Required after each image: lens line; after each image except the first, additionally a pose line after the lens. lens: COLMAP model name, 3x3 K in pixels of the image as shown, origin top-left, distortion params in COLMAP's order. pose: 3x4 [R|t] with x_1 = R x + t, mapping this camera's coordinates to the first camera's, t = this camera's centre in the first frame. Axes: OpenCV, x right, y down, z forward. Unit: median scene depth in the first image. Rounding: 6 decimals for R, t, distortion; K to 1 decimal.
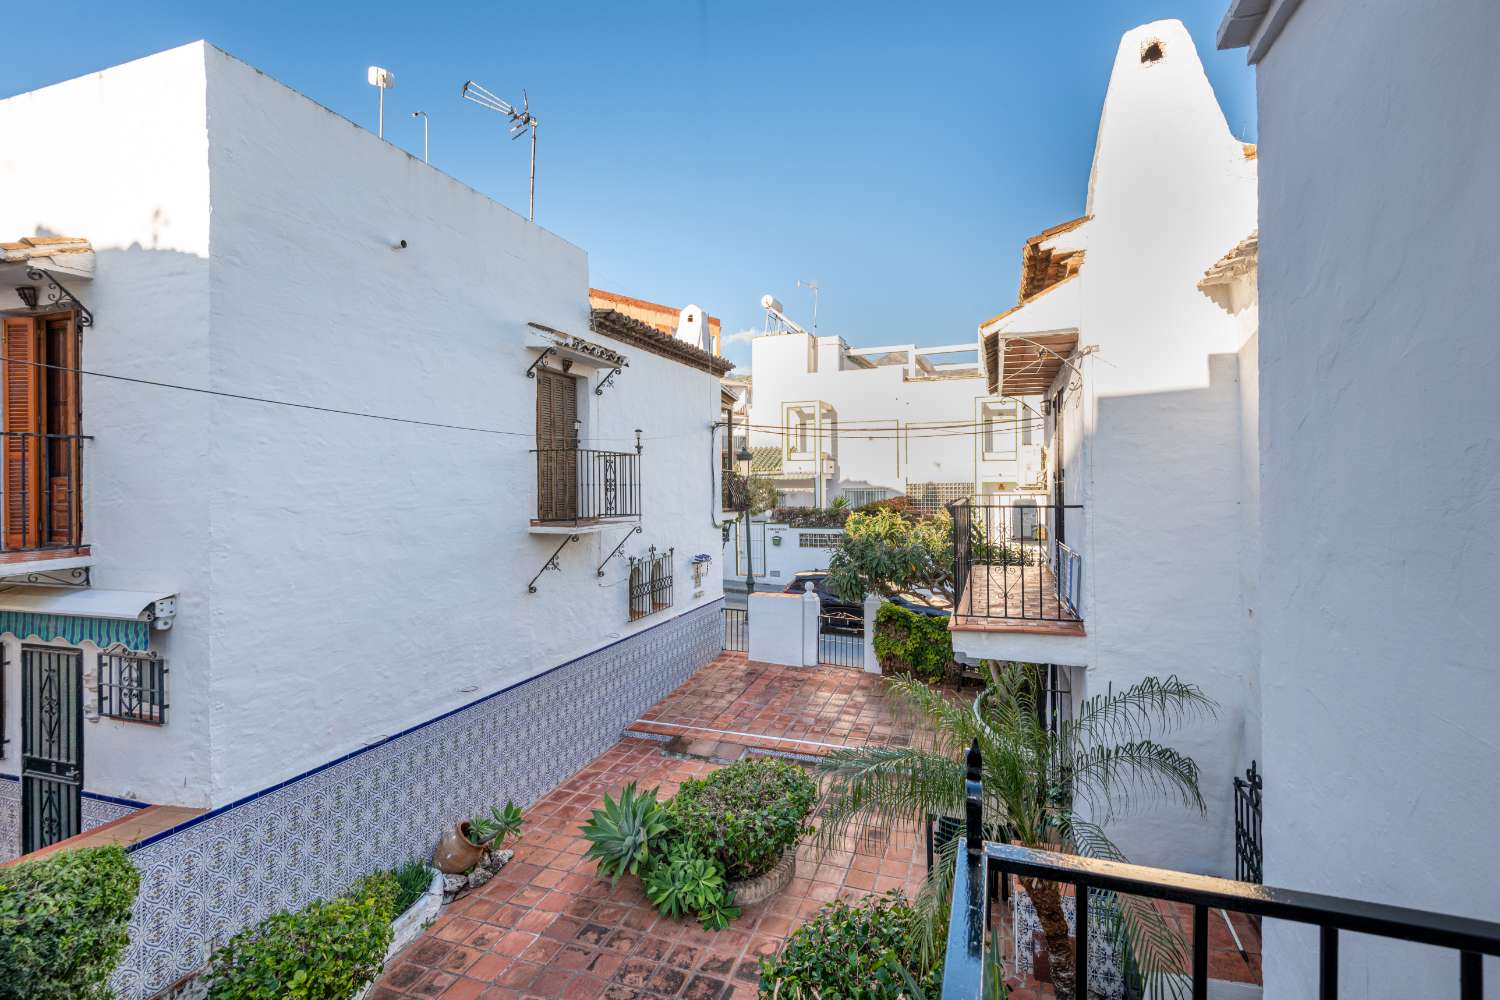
lens RADIAL K [[685.0, 0, 752.1], [0, 685.0, 464.1], [0, 0, 1]] dist [0.000452, -0.000169]
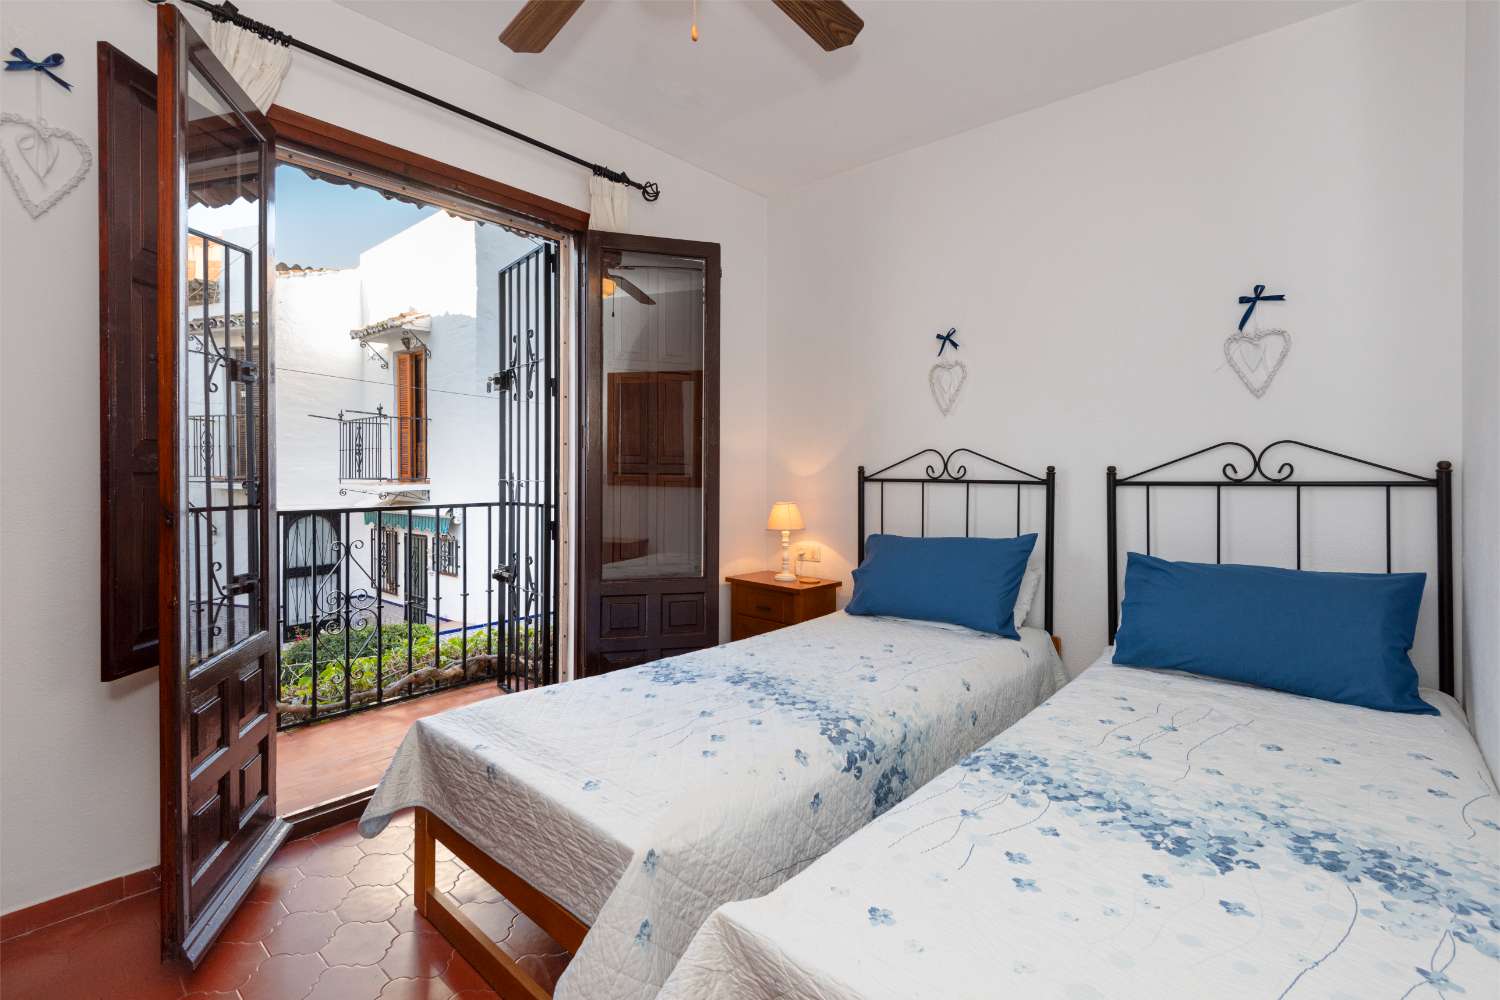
lens RADIAL K [[685.0, 0, 752.1], [0, 685.0, 464.1], [0, 0, 1]] dist [0.000452, -0.000169]
pose [[0.921212, 0.007501, -0.388989, 0.553636], [-0.003647, 0.999937, 0.010645, 0.060430], [0.389044, -0.008388, 0.921181, -0.358199]]
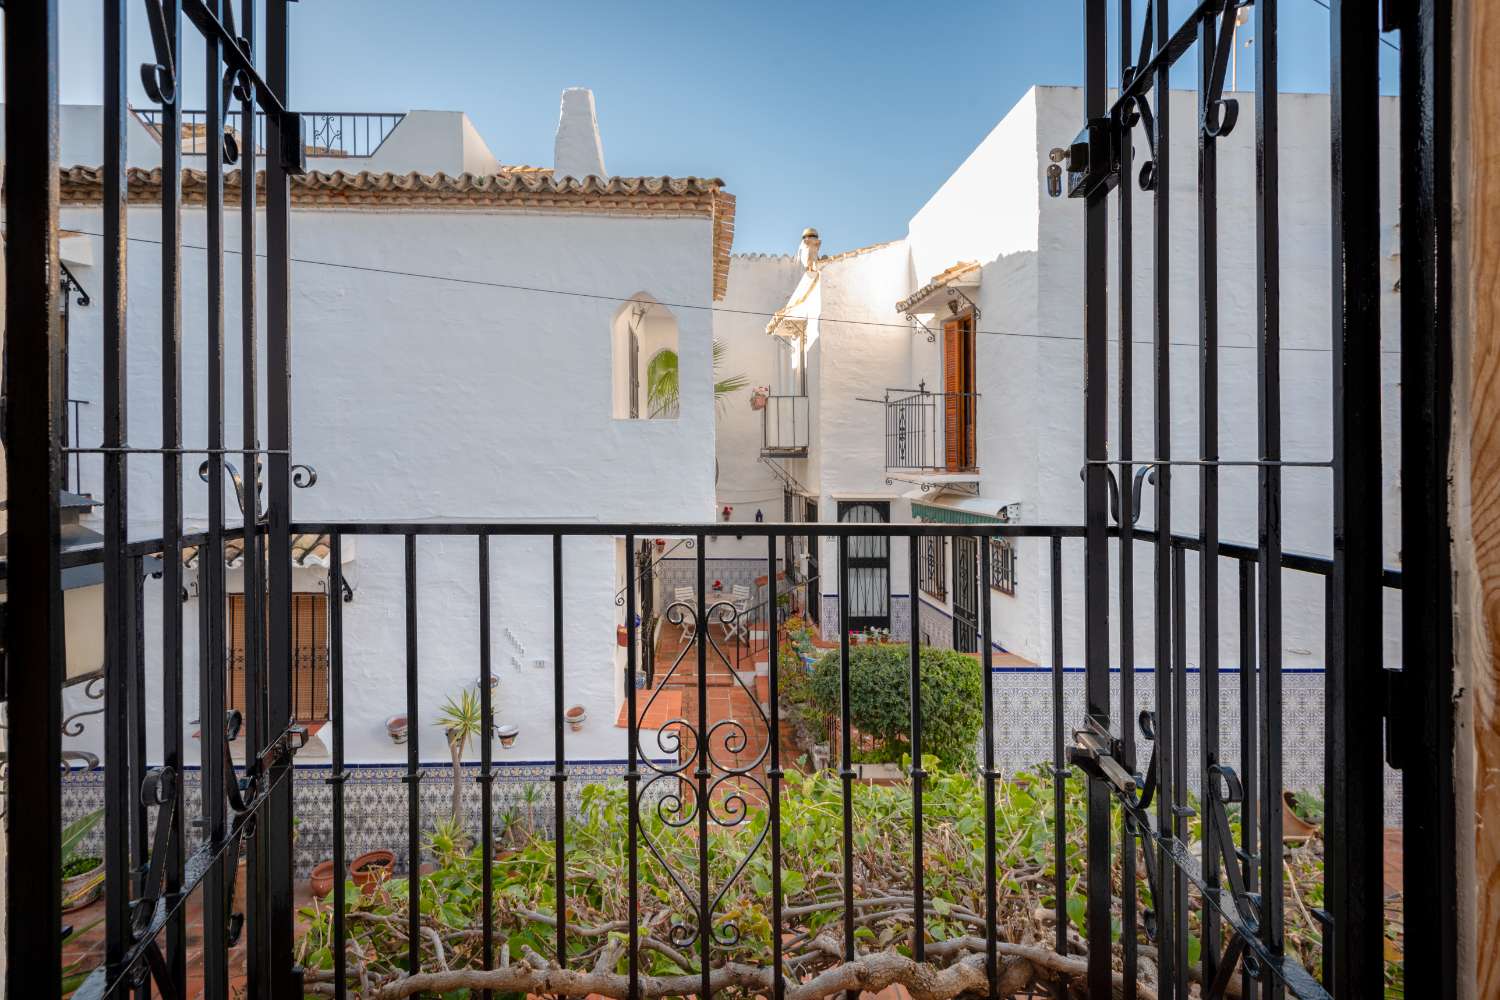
lens RADIAL K [[692.5, 0, 723.8], [0, 692.5, 451.6], [0, 0, 1]] dist [0.031985, -0.000206]
pose [[0.351604, 0.001566, -0.936147, 0.252765], [0.006023, 0.999974, 0.003935, 0.078440], [0.936129, -0.007022, 0.351586, -0.044165]]
